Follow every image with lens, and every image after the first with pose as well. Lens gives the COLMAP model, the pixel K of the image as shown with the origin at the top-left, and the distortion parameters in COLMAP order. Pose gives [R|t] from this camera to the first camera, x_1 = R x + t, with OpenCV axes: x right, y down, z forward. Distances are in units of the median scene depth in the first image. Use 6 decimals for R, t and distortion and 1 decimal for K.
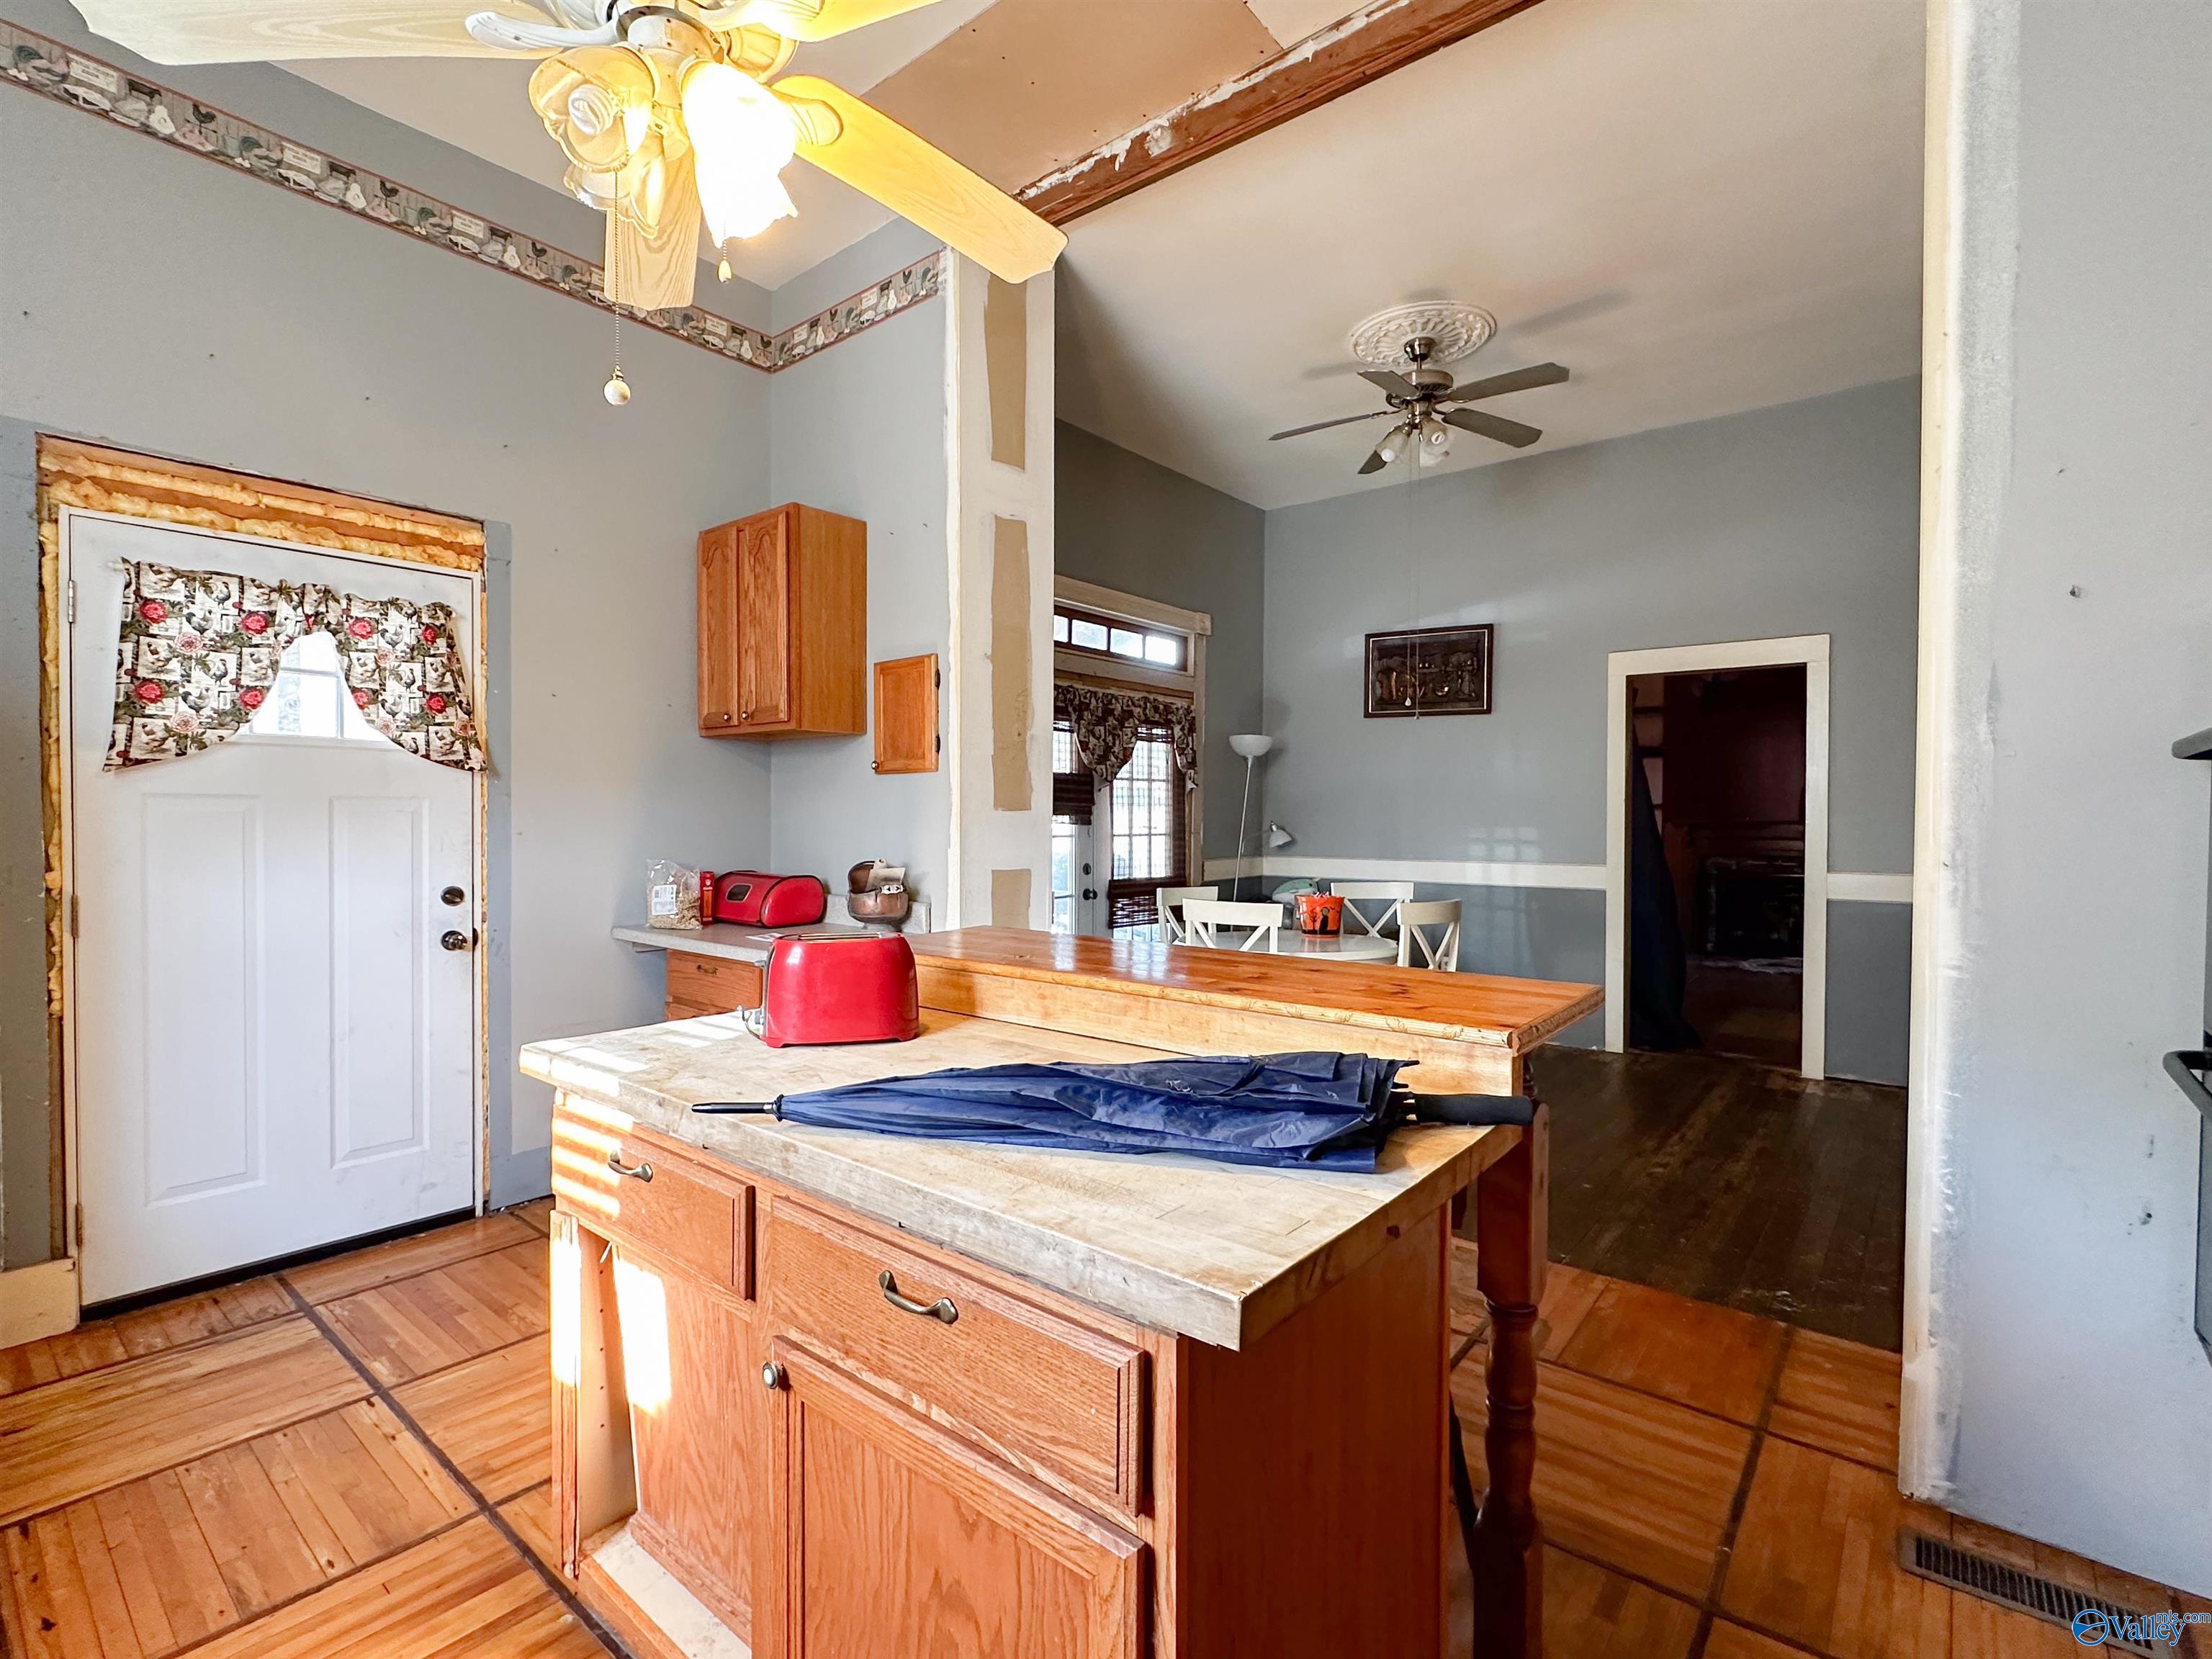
lens RADIAL K [[1027.9, 0, 1096.6], [0, 1027.9, 822.3], [0, 0, 1]] dist [-0.005946, 0.000245]
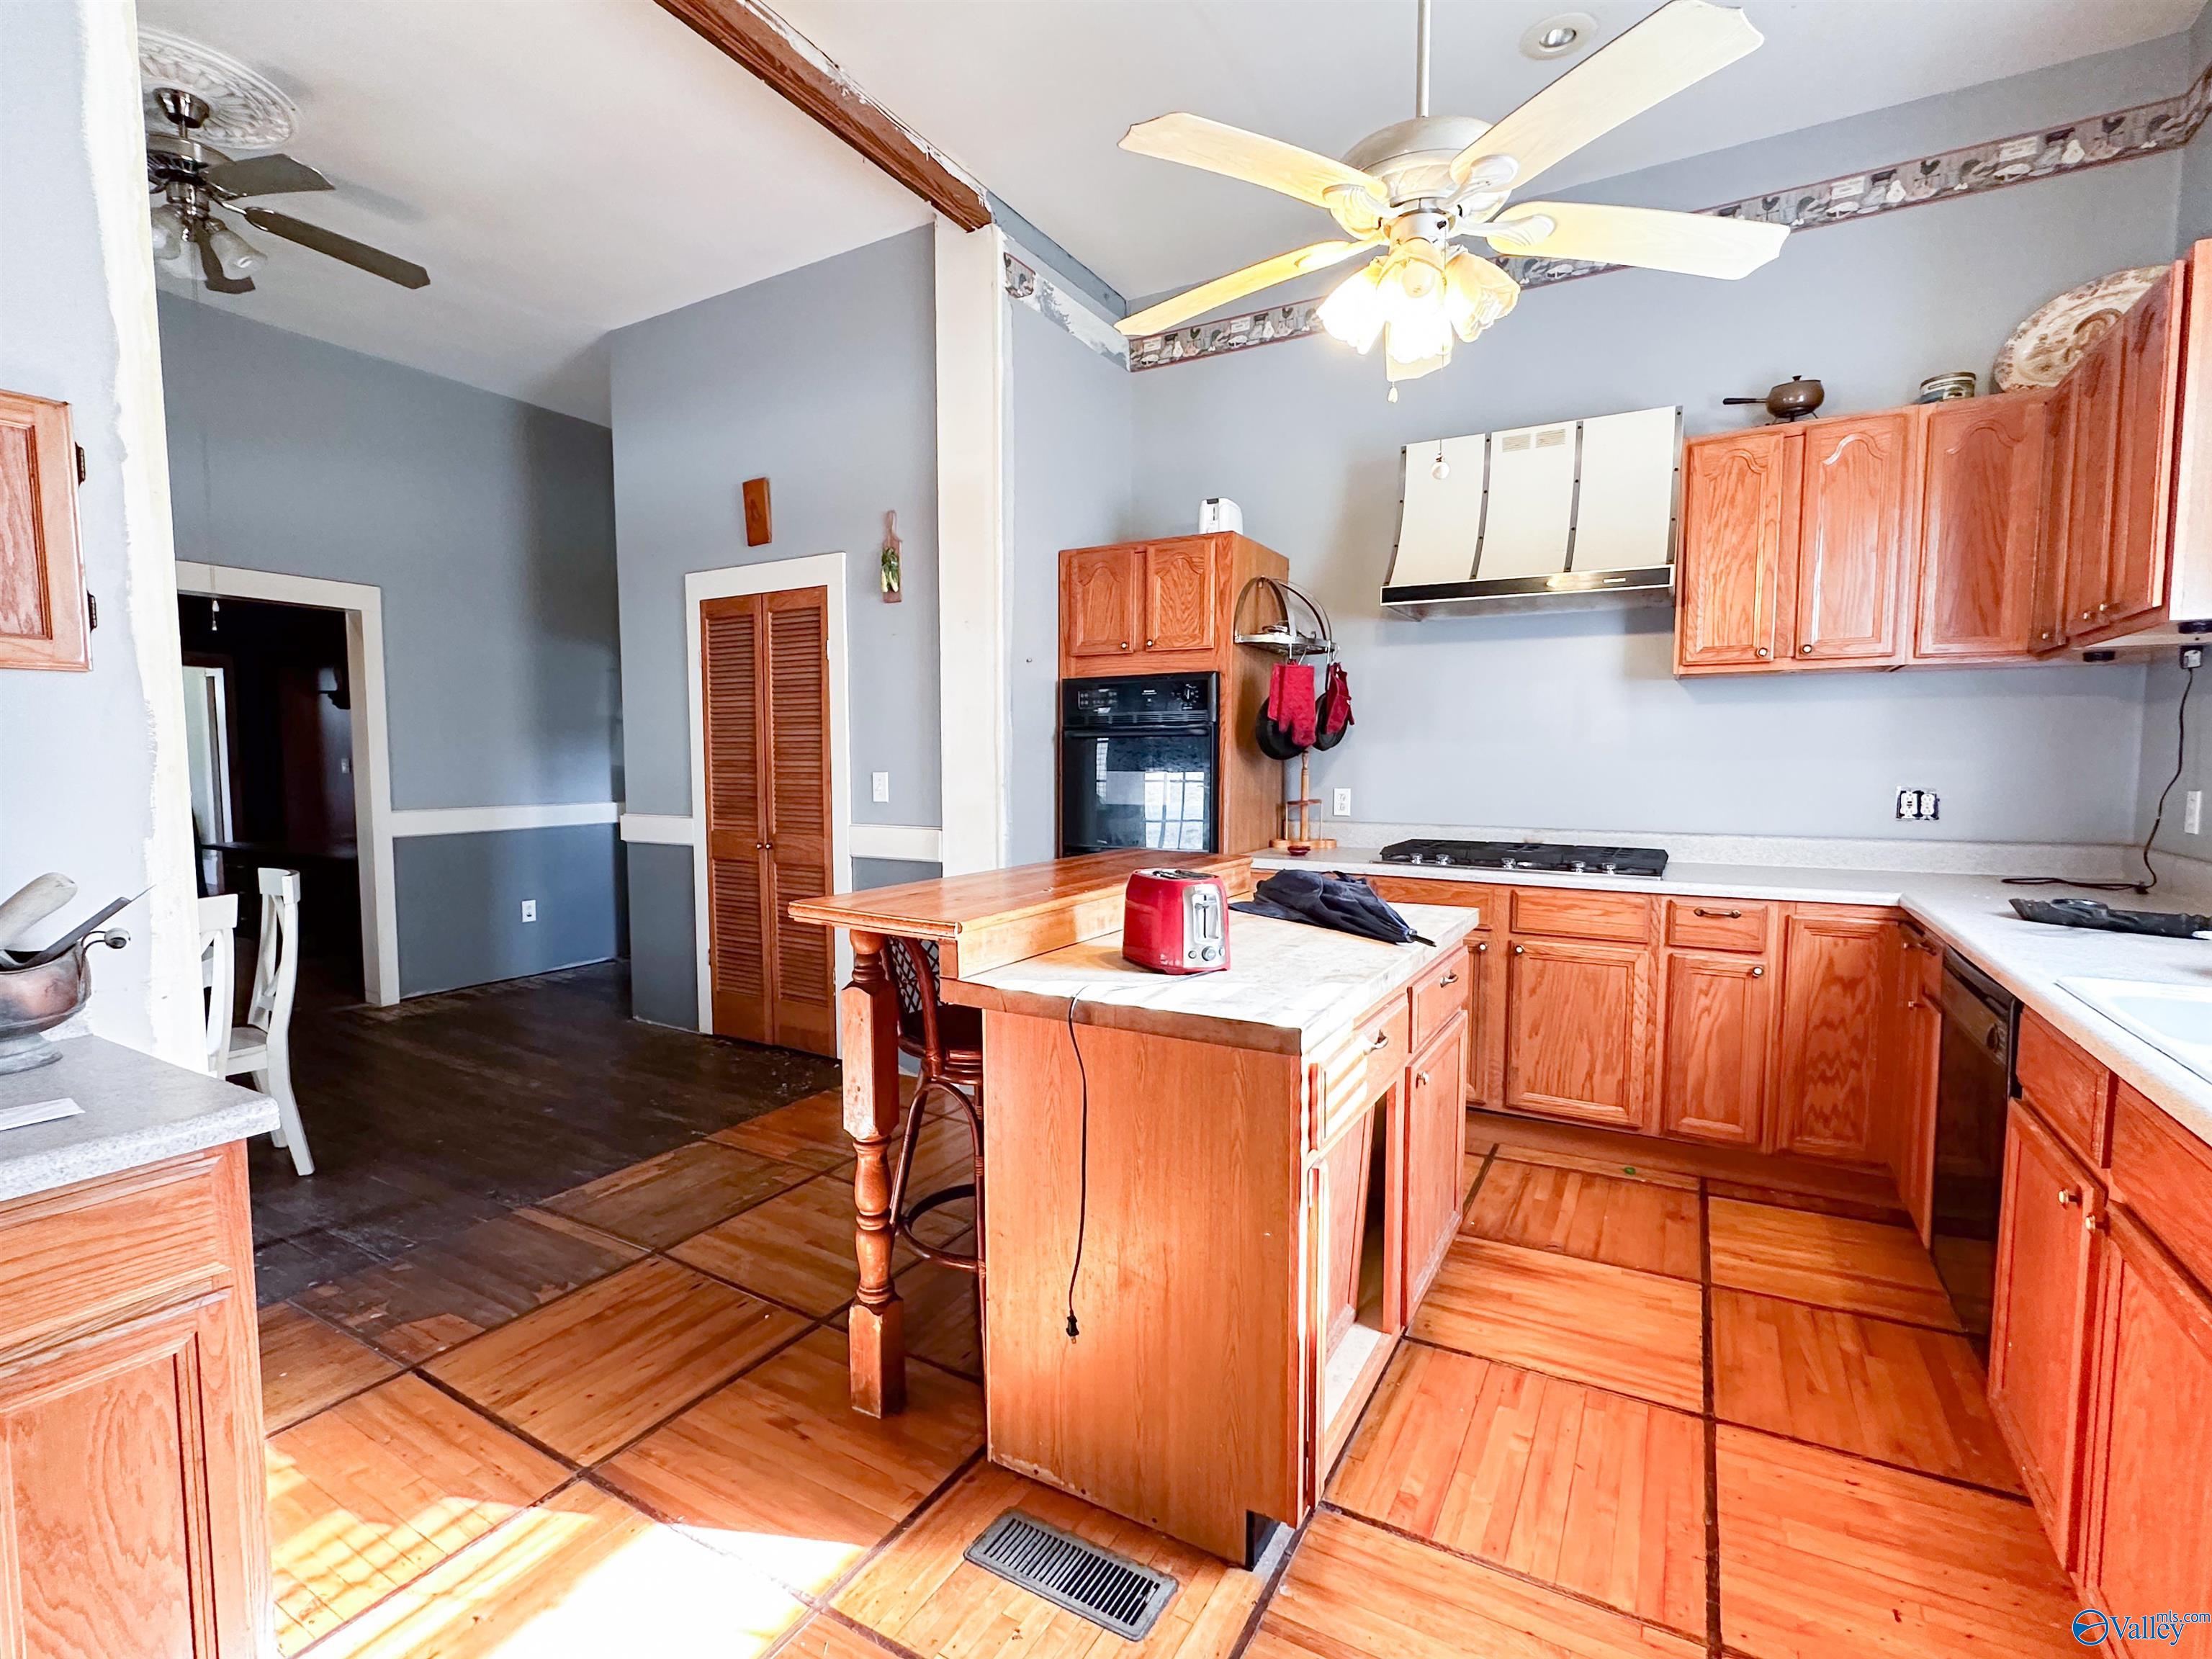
lens RADIAL K [[1027.9, 0, 1105.4], [0, 1027.9, 835.7], [0, 0, 1]] dist [-0.005946, 0.000245]
pose [[-0.168331, -0.068556, 0.983344, -0.869457], [0.004478, 0.997515, 0.070310, 0.003738], [-0.985720, 0.016239, -0.167605, 0.793380]]
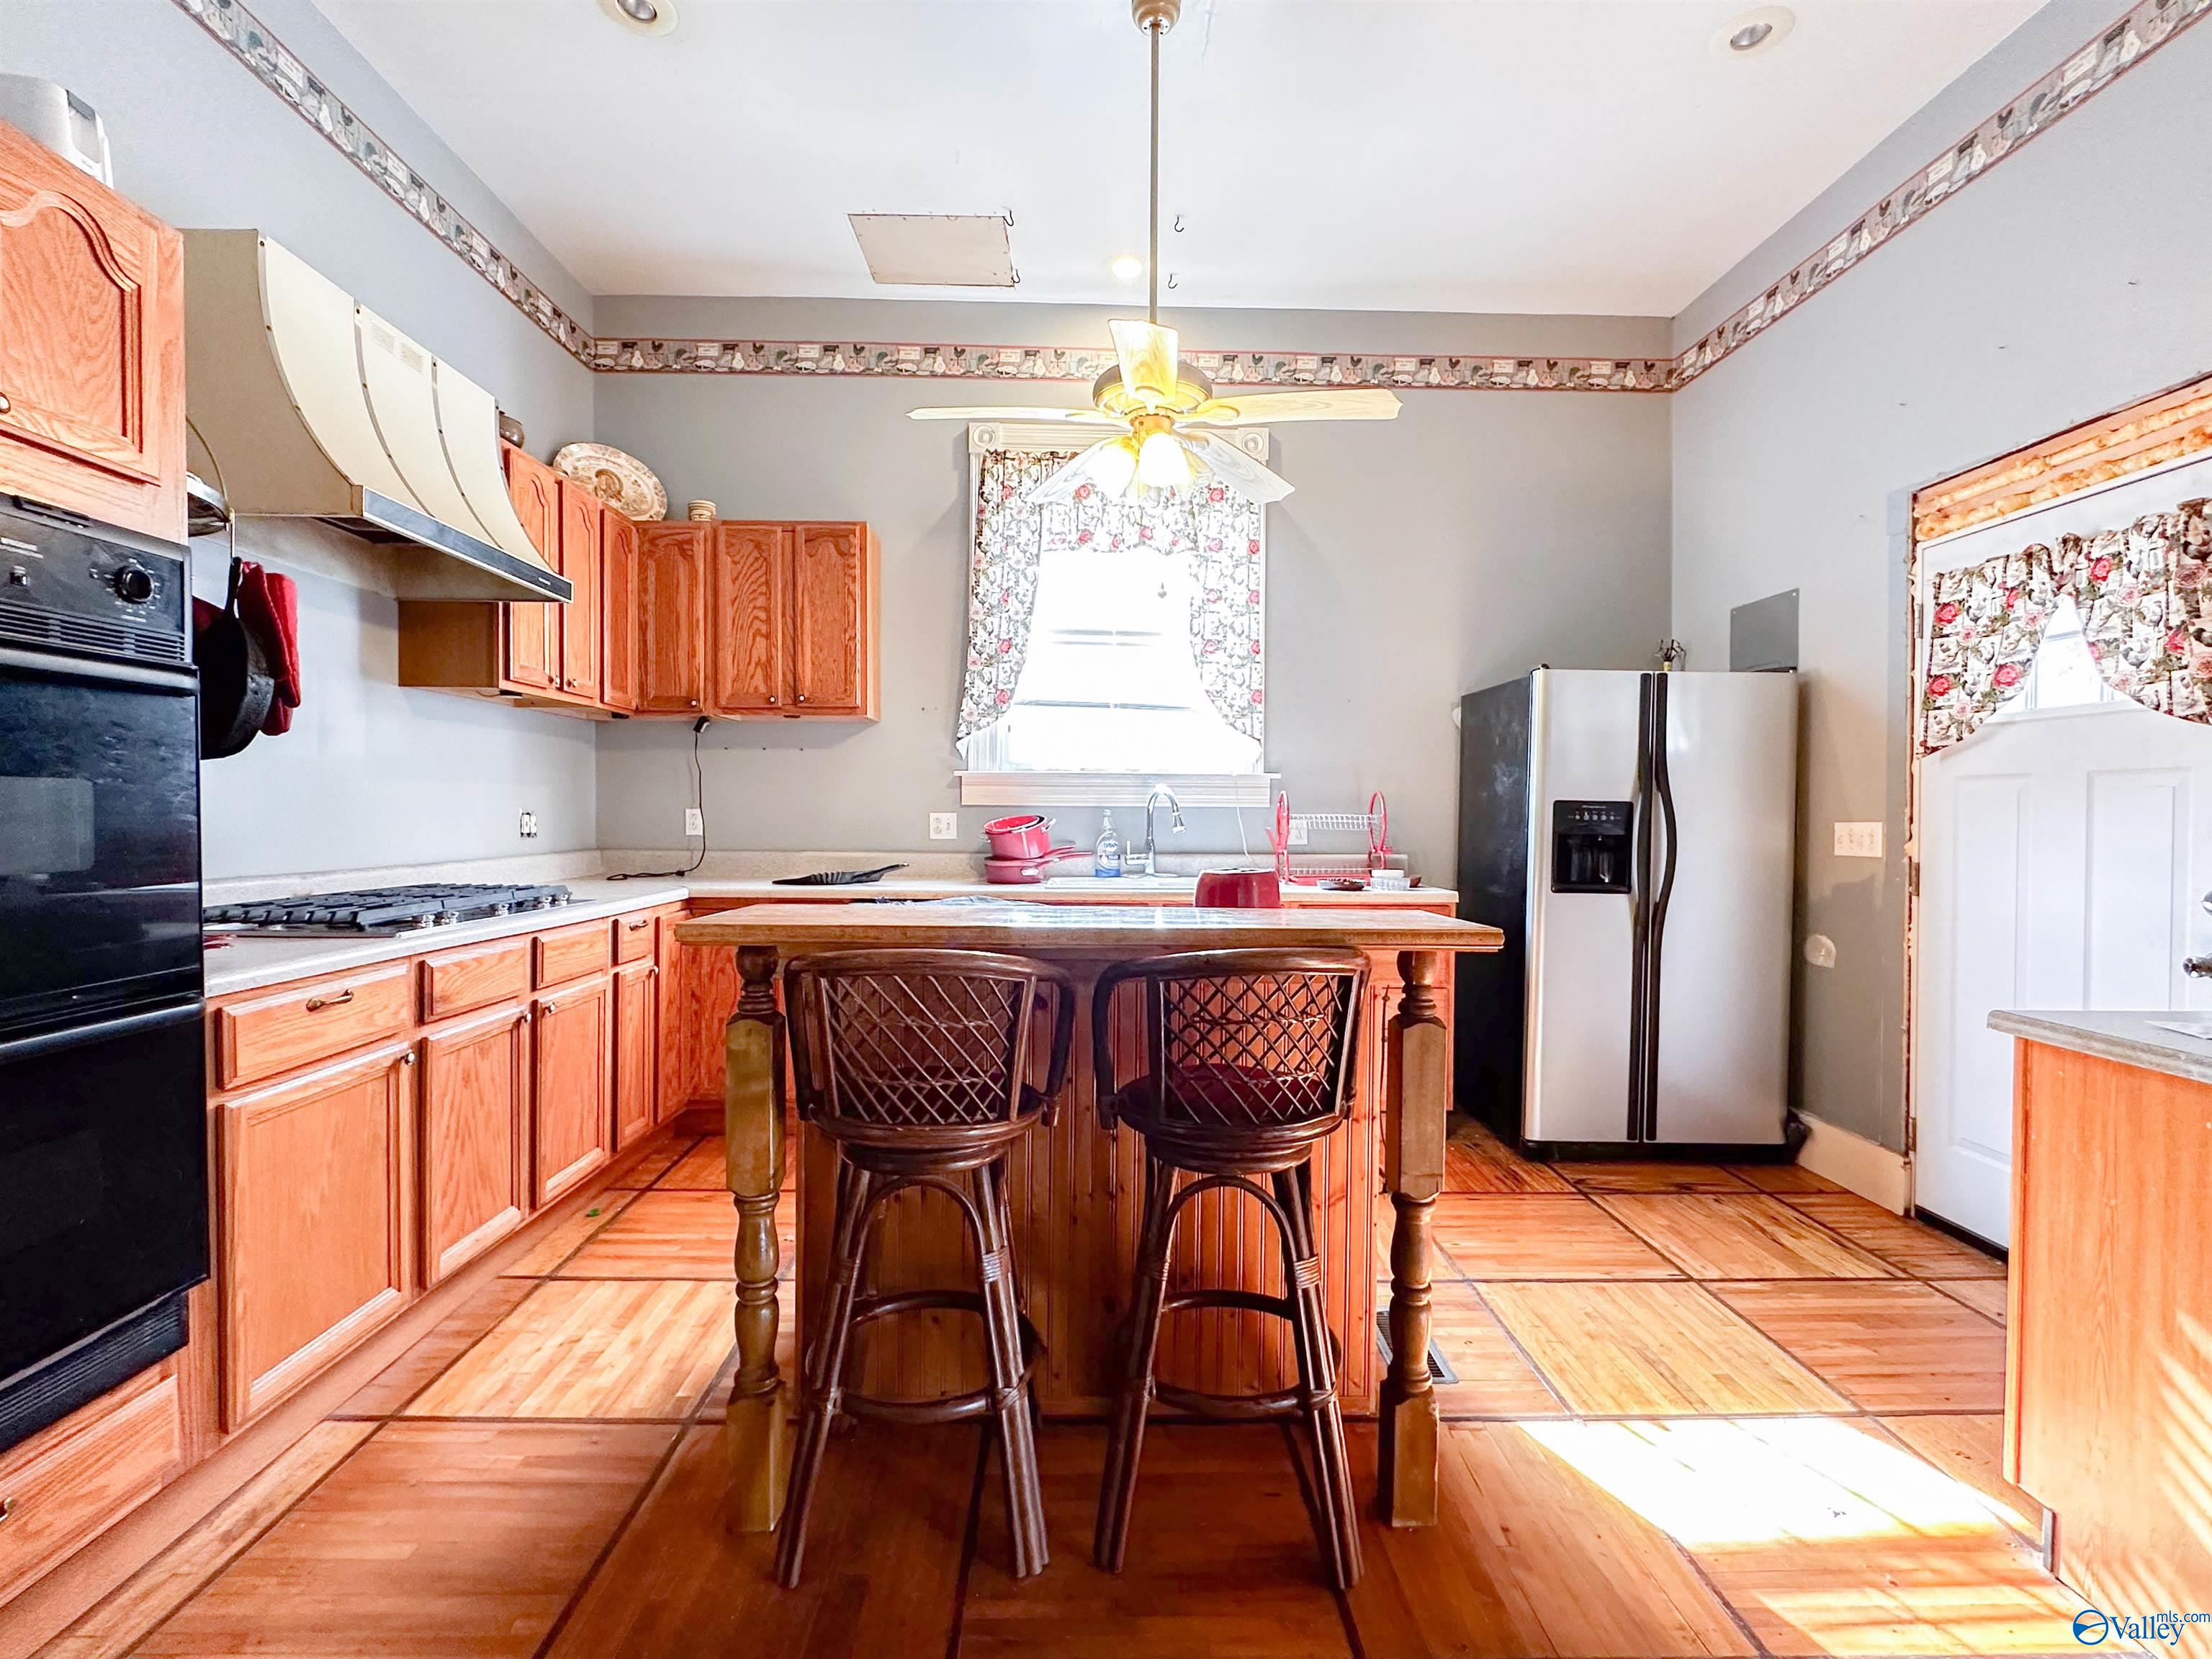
lens RADIAL K [[1027.9, 0, 1106.4], [0, 1027.9, 835.4], [0, 0, 1]] dist [-0.005946, 0.000245]
pose [[-0.758214, 0.003266, -0.651998, 0.493440], [-0.016406, 0.999575, 0.024086, 0.023868], [0.651800, 0.028958, -0.757838, 1.220675]]
